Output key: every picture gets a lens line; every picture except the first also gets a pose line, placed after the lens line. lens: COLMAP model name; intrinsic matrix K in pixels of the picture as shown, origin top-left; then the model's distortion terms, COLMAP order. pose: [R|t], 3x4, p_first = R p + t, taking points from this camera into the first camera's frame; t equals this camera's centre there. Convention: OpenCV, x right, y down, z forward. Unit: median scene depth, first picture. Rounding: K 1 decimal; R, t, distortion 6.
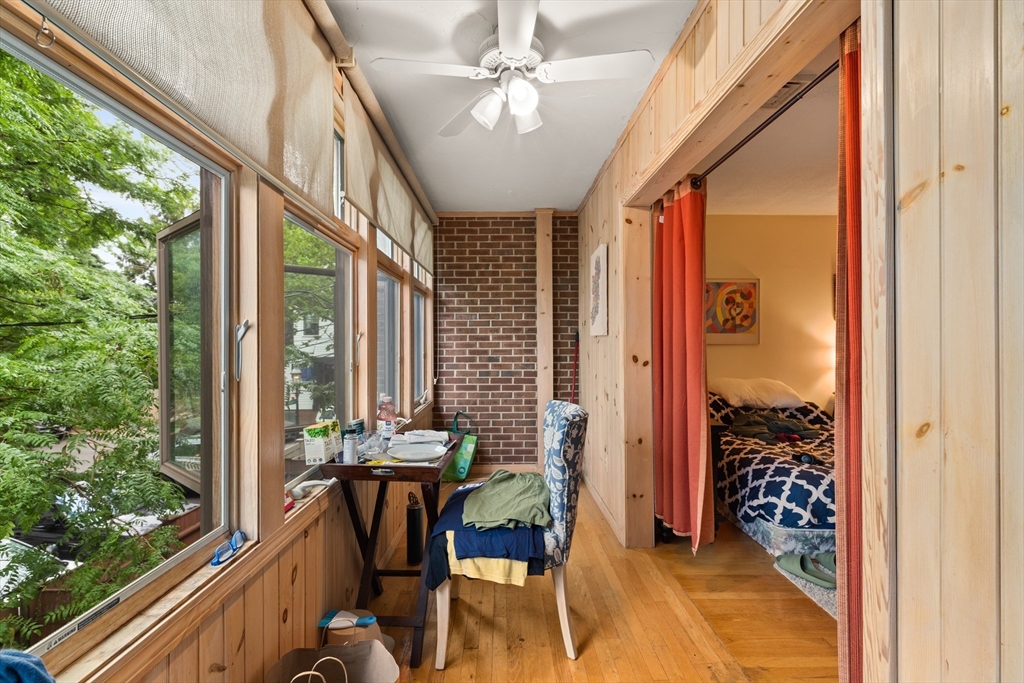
lens RADIAL K [[460.4, 0, 510.3], [0, 460.4, 344.8], [0, 0, 1]] dist [0.003101, 0.000829]
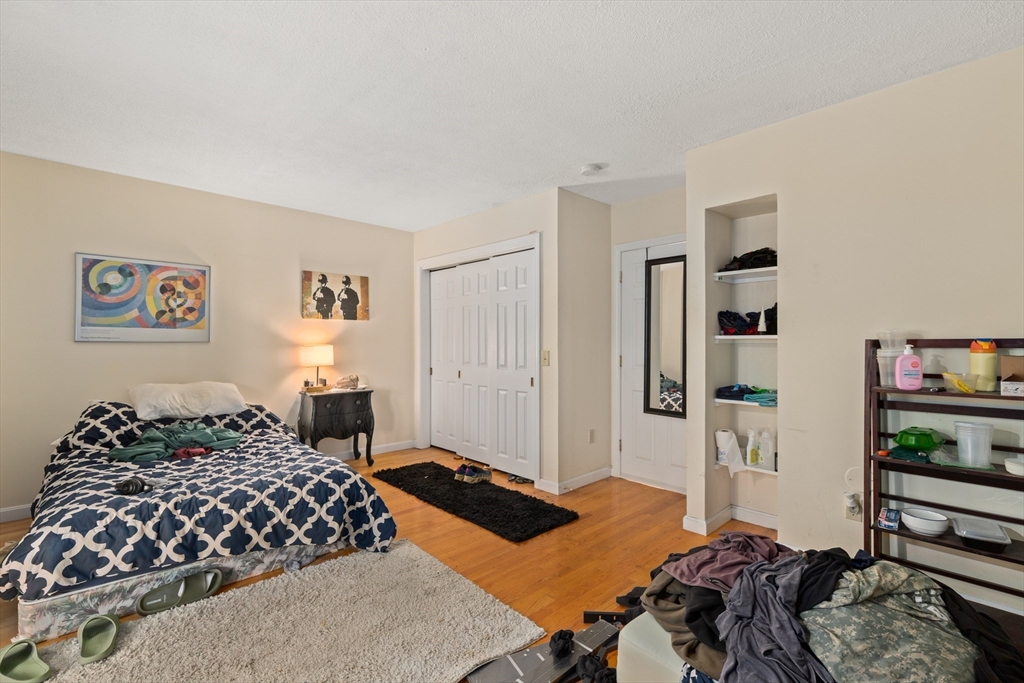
lens RADIAL K [[460.4, 0, 508.1], [0, 460.4, 339.0], [0, 0, 1]] dist [0.003101, 0.000829]
pose [[0.729363, 0.007368, 0.684087, 0.392979], [-0.002886, 0.999966, -0.007694, -0.001885], [-0.684121, 0.003637, 0.729359, -0.013257]]
